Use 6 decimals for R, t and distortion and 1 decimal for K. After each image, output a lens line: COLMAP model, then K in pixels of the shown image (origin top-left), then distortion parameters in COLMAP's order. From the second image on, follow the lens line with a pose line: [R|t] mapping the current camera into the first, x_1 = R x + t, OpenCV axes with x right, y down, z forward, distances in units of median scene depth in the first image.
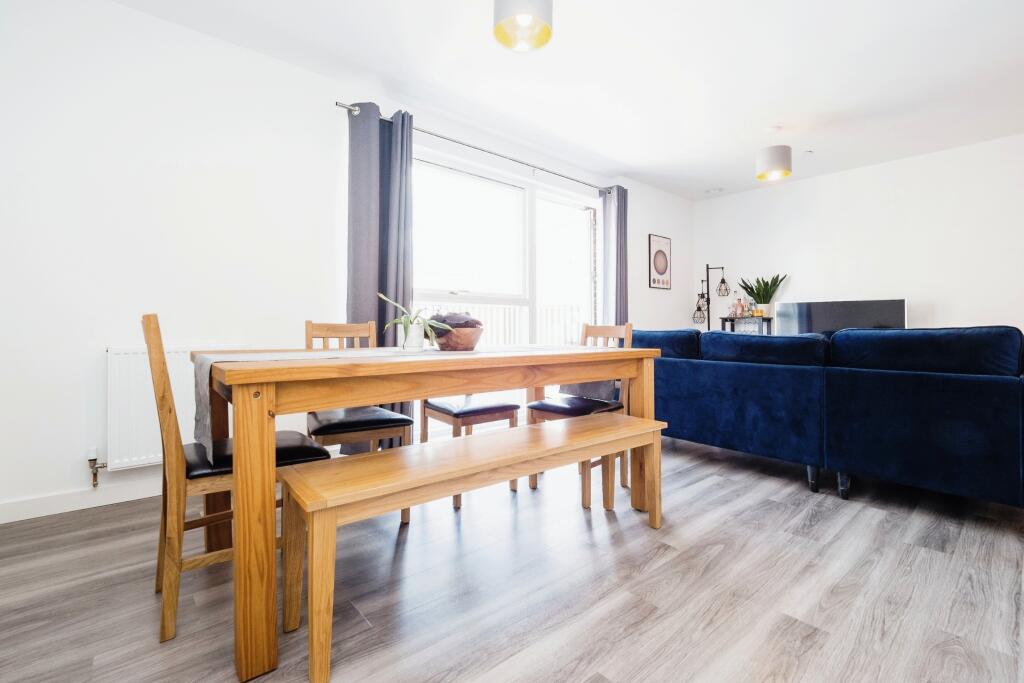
lens RADIAL K [[425.7, 0, 515.3], [0, 425.7, 338.4], [0, 0, 1]] dist [-0.000626, -0.000111]
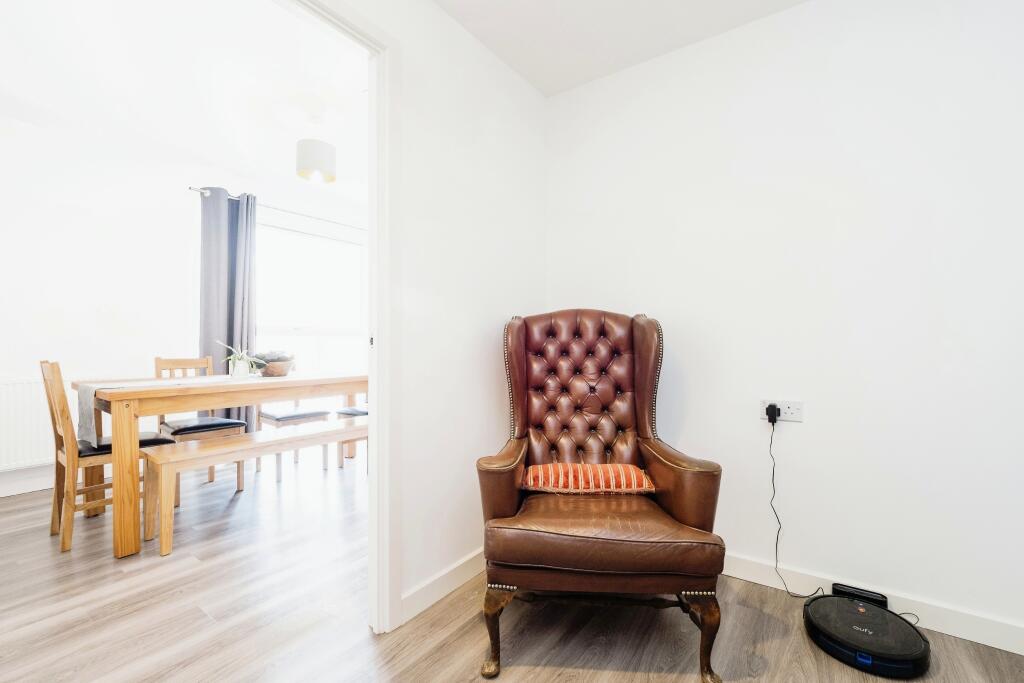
lens RADIAL K [[438.9, 0, 506.4], [0, 438.9, 350.6], [0, 0, 1]] dist [0.019663, 0.000387]
pose [[0.983844, -0.014223, 0.178465, 0.429672], [0.015627, 0.999857, -0.006460, -0.044141], [-0.178347, 0.009144, 0.983925, -0.767546]]
